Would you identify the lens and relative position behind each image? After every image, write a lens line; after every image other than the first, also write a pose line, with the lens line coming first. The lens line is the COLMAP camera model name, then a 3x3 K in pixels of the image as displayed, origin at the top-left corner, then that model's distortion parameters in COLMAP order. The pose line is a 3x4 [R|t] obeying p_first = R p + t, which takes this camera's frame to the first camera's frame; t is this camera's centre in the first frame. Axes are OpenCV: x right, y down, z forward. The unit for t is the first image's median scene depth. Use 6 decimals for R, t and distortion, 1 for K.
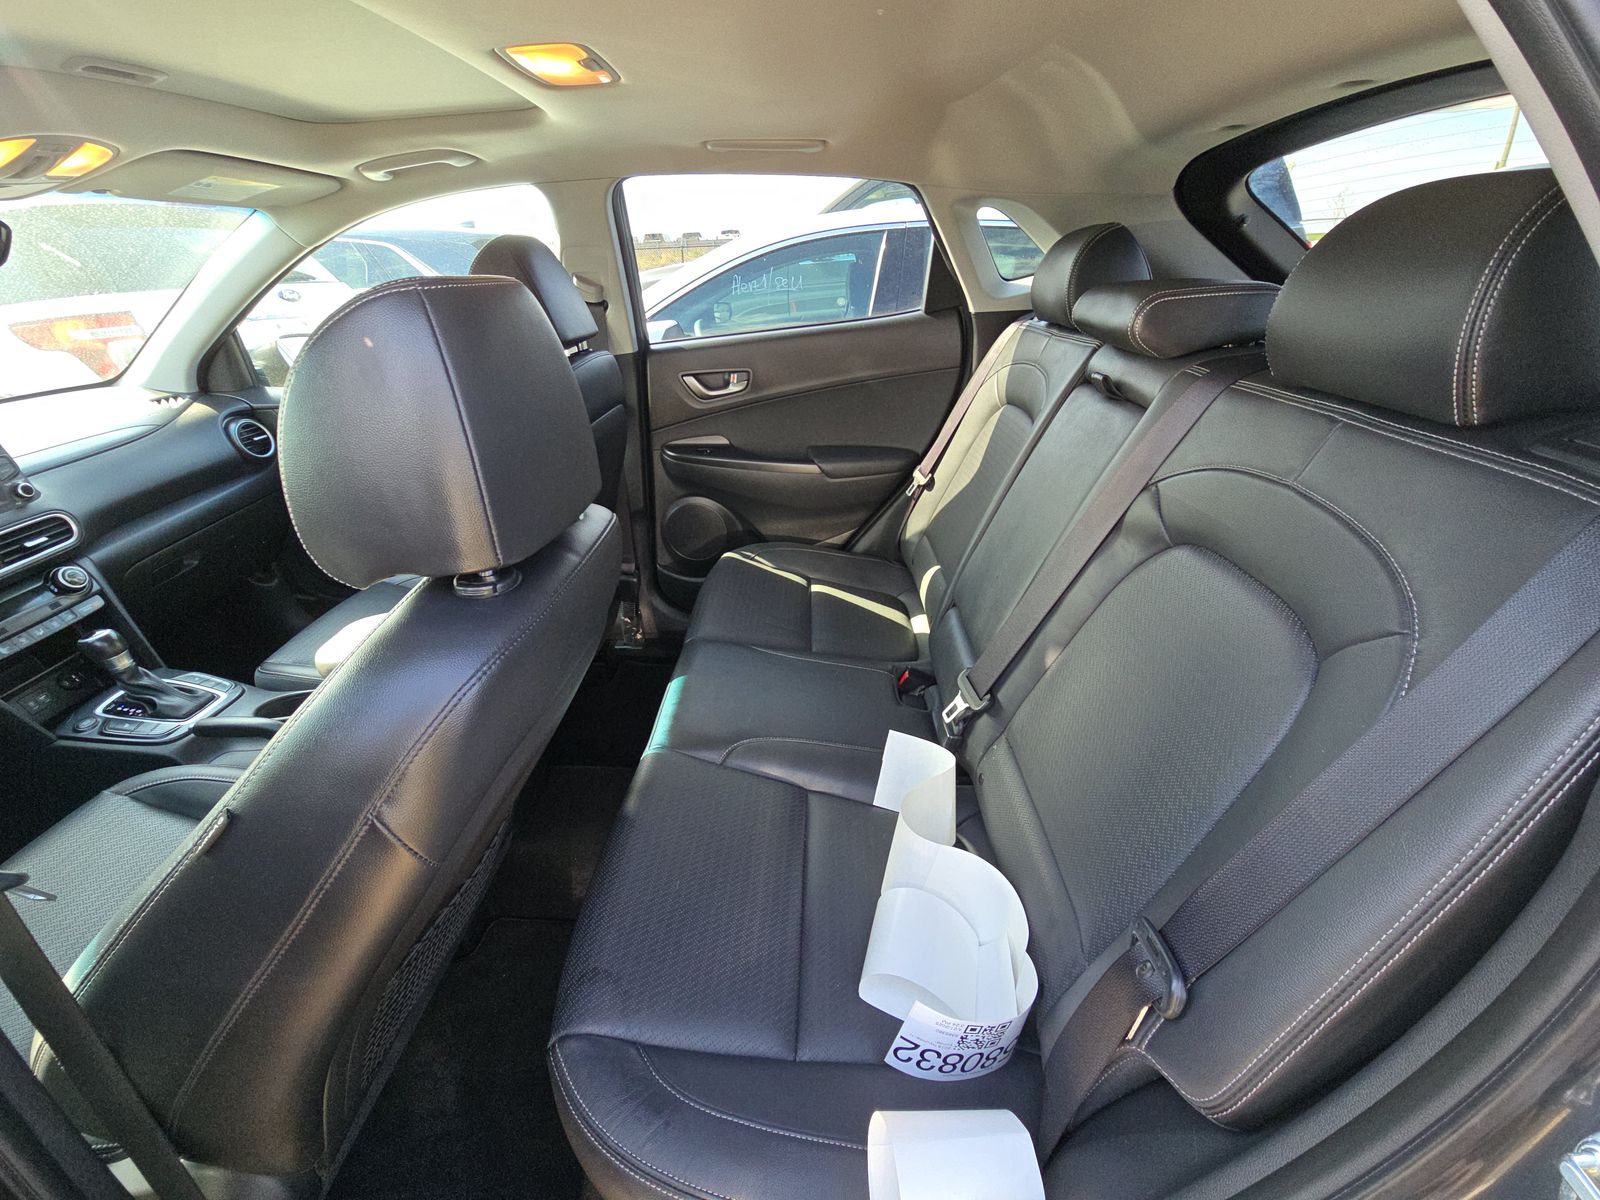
lens RADIAL K [[642.8, 0, 789.9], [0, 642.8, 598.8], [0, 0, 1]] dist [-0.007034, -0.000350]
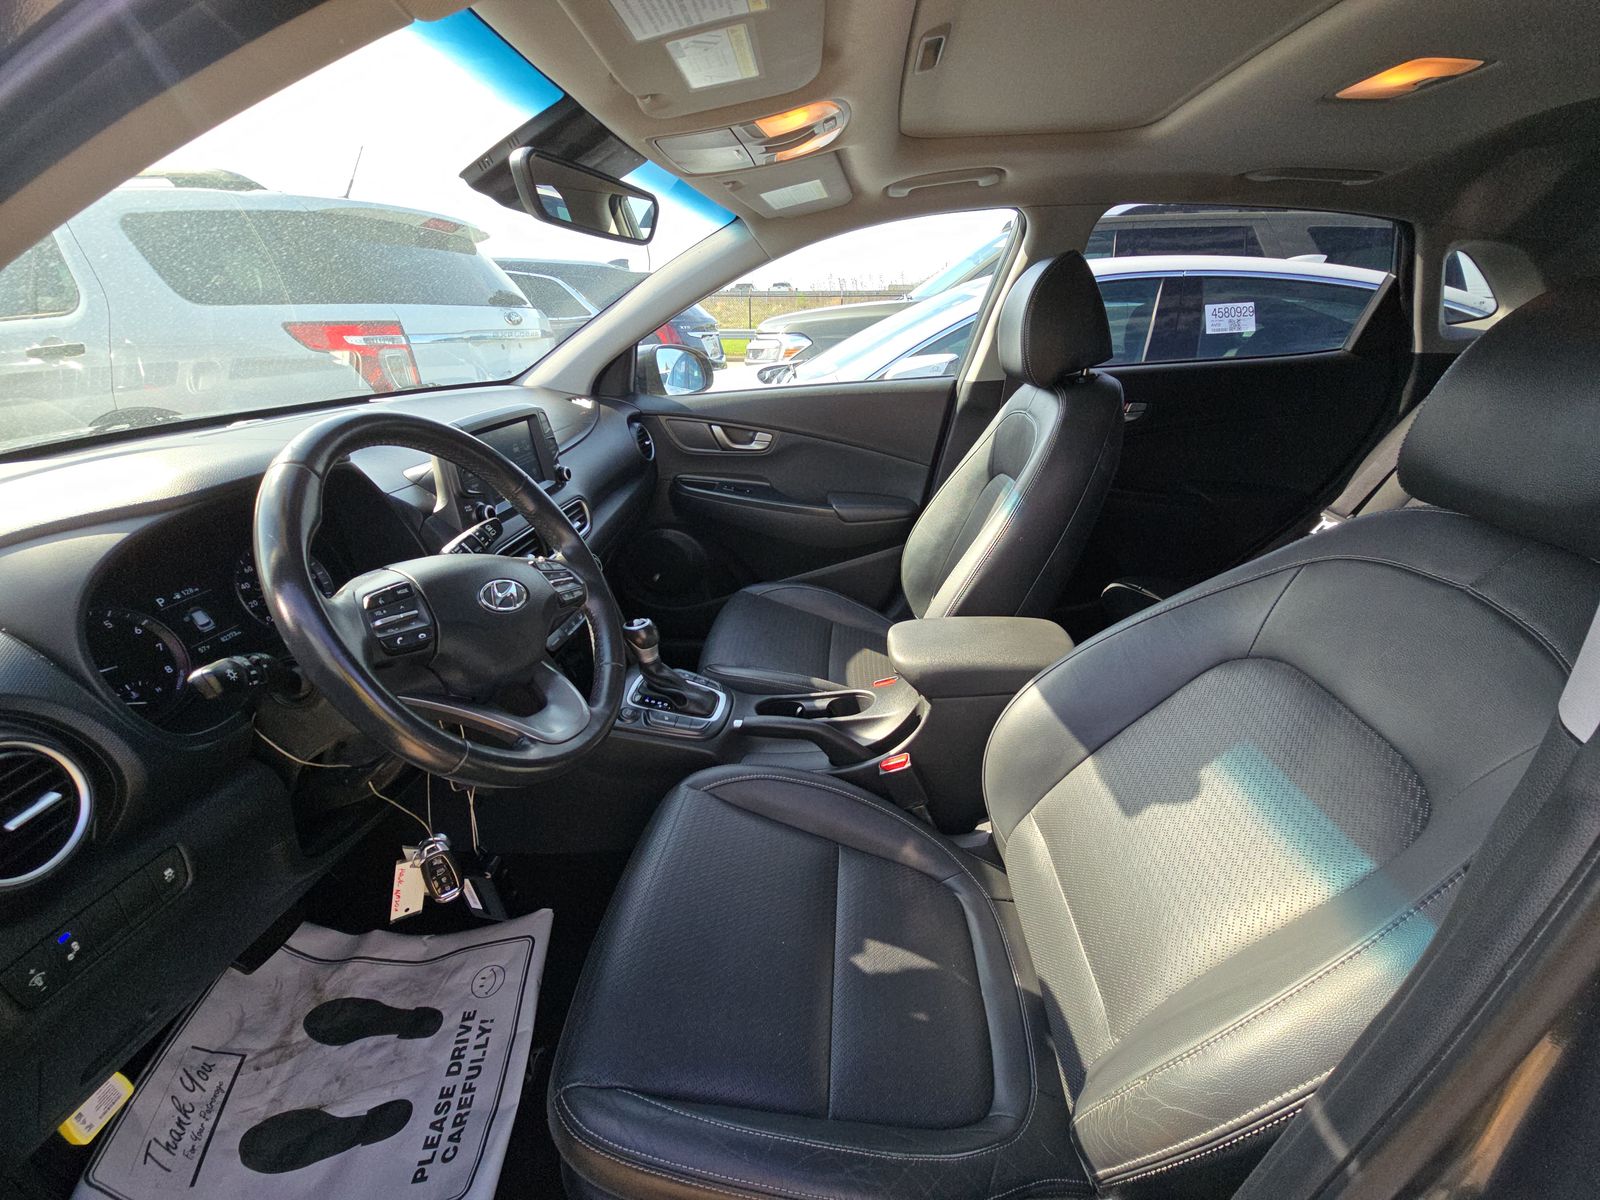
lens RADIAL K [[642.8, 0, 789.9], [0, 642.8, 598.8], [0, 0, 1]] dist [-0.007034, -0.000350]
pose [[0.997598, 0.058937, -0.036394, -0.555581], [-0.061249, 0.995934, -0.066060, 0.047334], [0.032352, 0.068130, 0.997152, 0.012735]]
